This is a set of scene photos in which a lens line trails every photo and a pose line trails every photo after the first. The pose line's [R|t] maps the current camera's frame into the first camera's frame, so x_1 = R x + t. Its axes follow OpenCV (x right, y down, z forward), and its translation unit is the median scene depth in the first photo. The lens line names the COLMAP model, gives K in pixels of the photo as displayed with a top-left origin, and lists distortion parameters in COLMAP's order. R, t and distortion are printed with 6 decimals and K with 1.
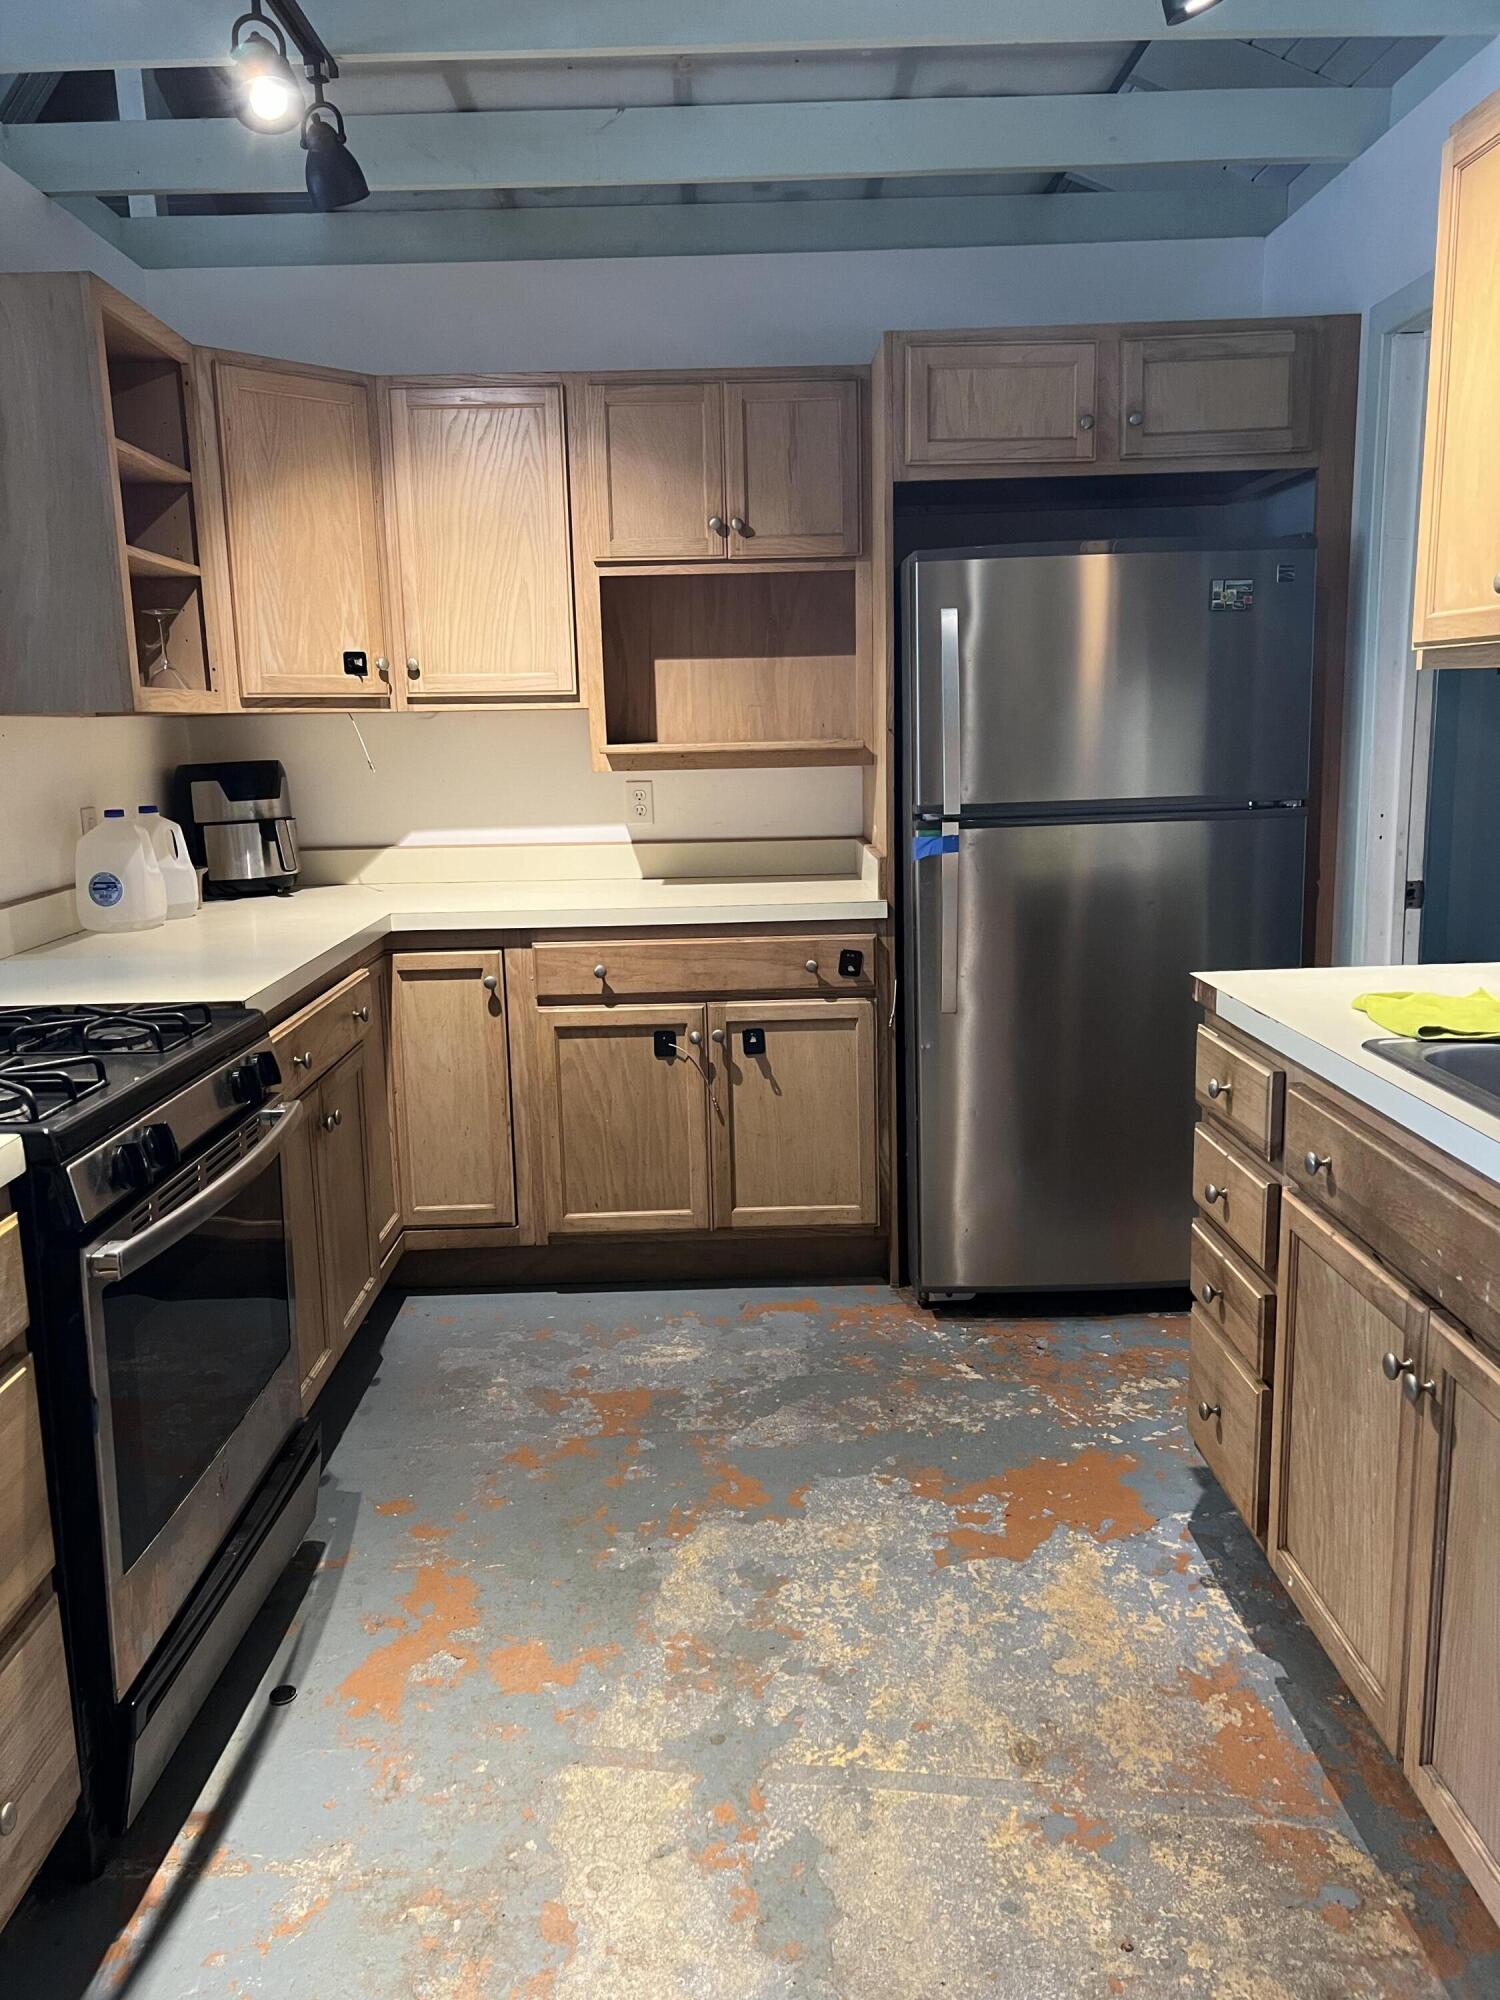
lens RADIAL K [[1486.9, 0, 743.2], [0, 1486.9, 999.9], [0, 0, 1]] dist [0.045081, -0.051193]
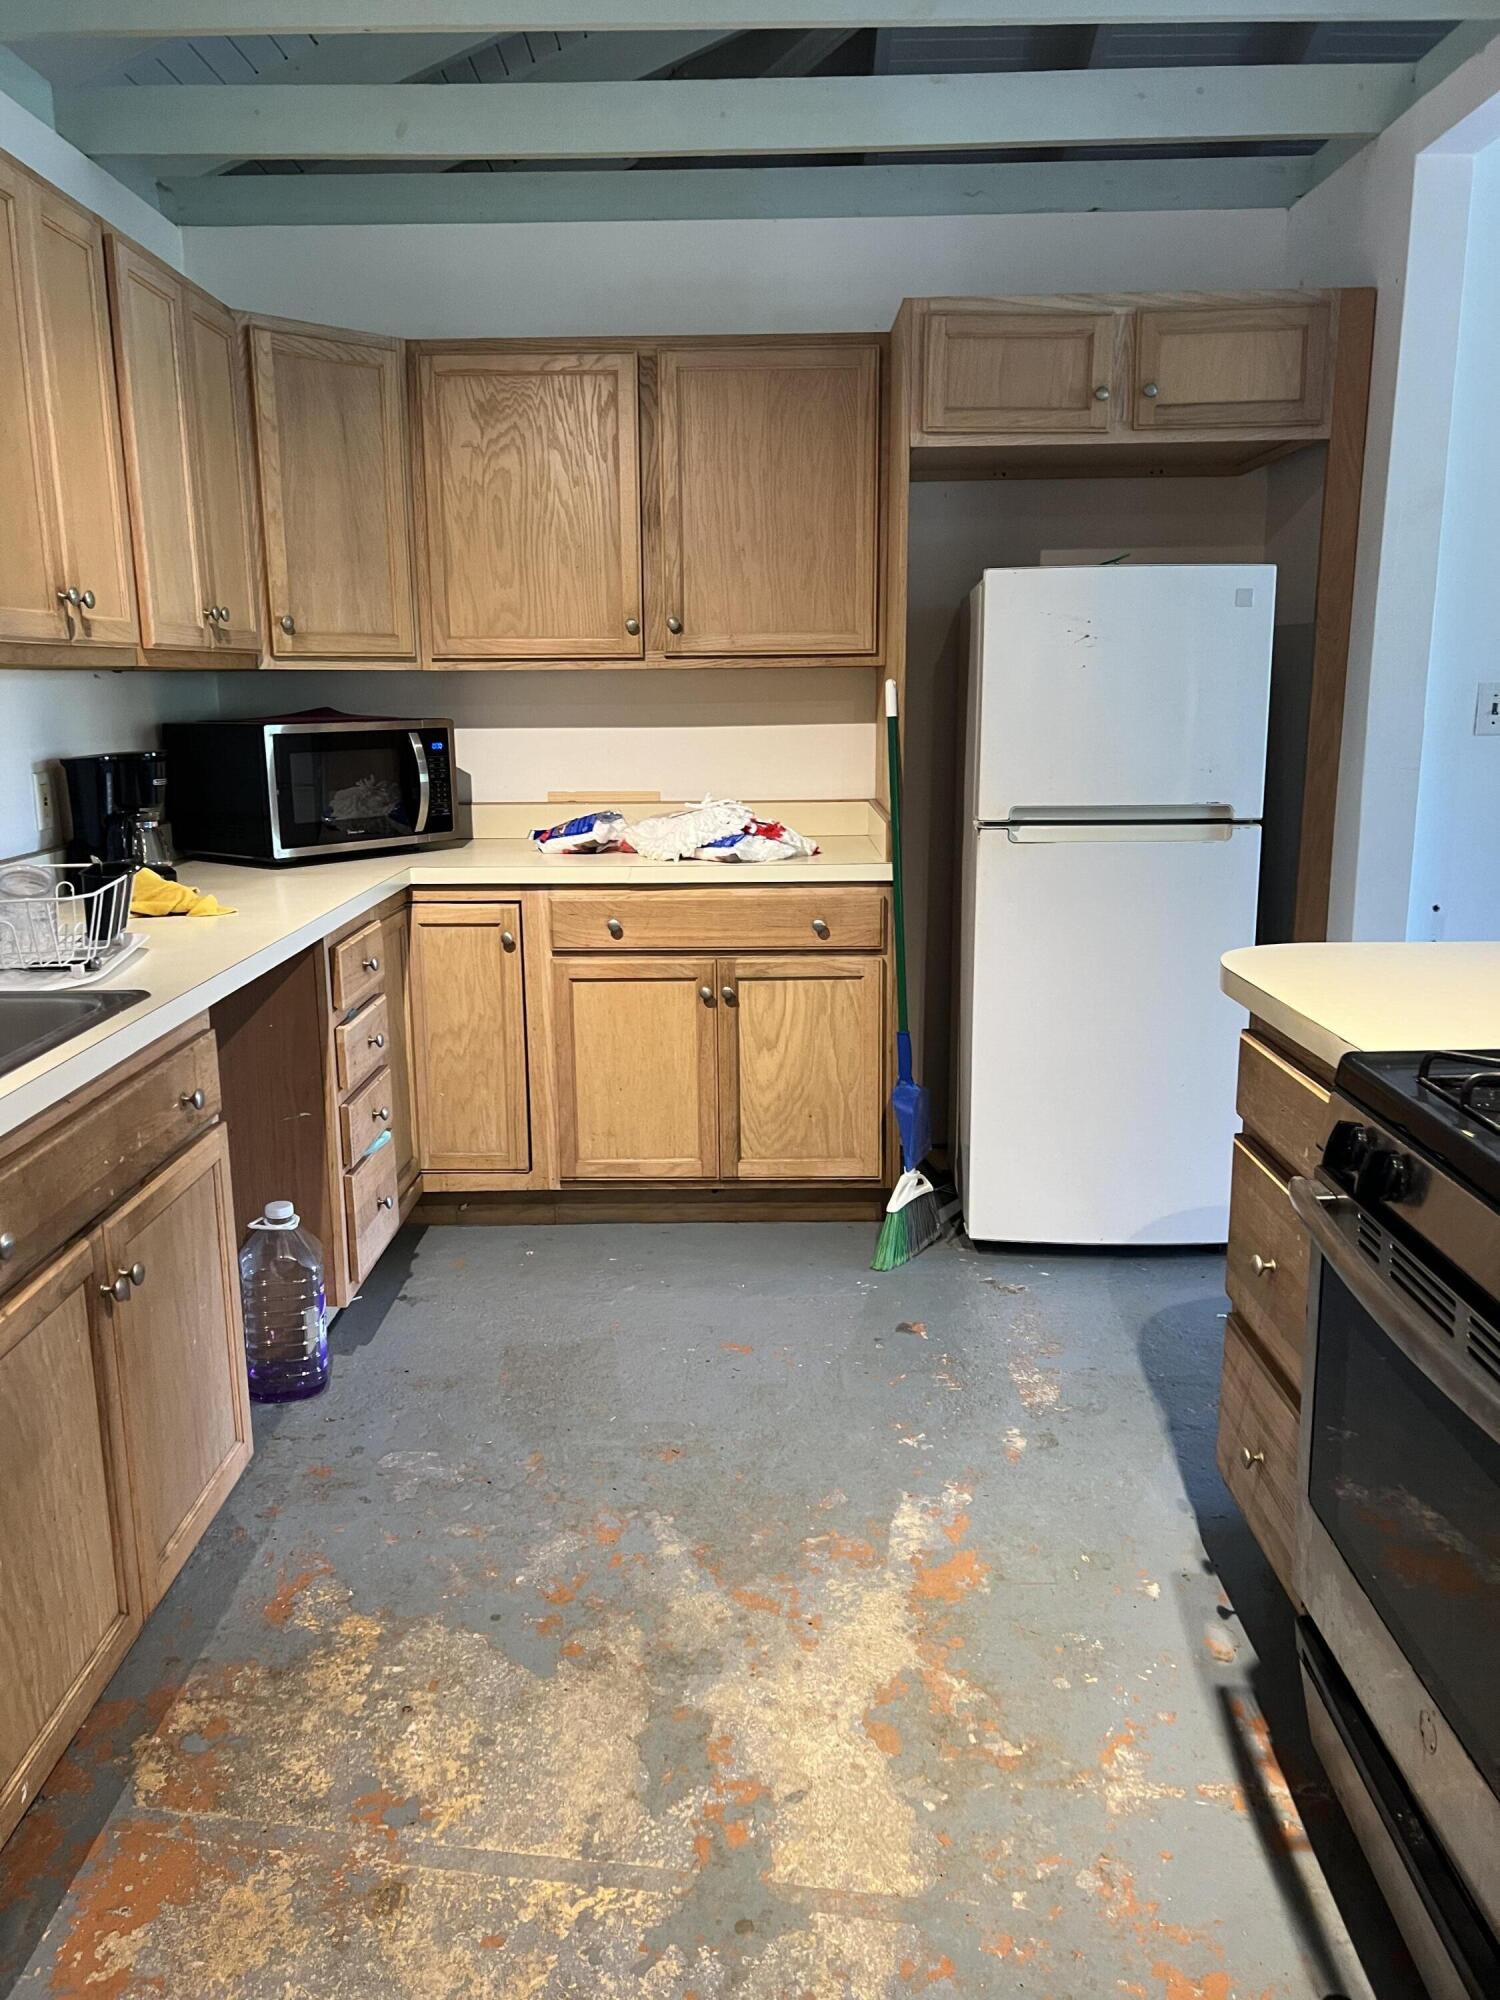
lens RADIAL K [[1486.9, 0, 742.9], [0, 1486.9, 991.6], [0, 0, 1]] dist [0.045081, -0.051193]
pose [[-0.999215, 0.033112, 0.021767, -0.056211], [0.038950, 0.921730, 0.385872, -0.329410], [-0.007286, 0.386417, -0.922295, 1.710806]]
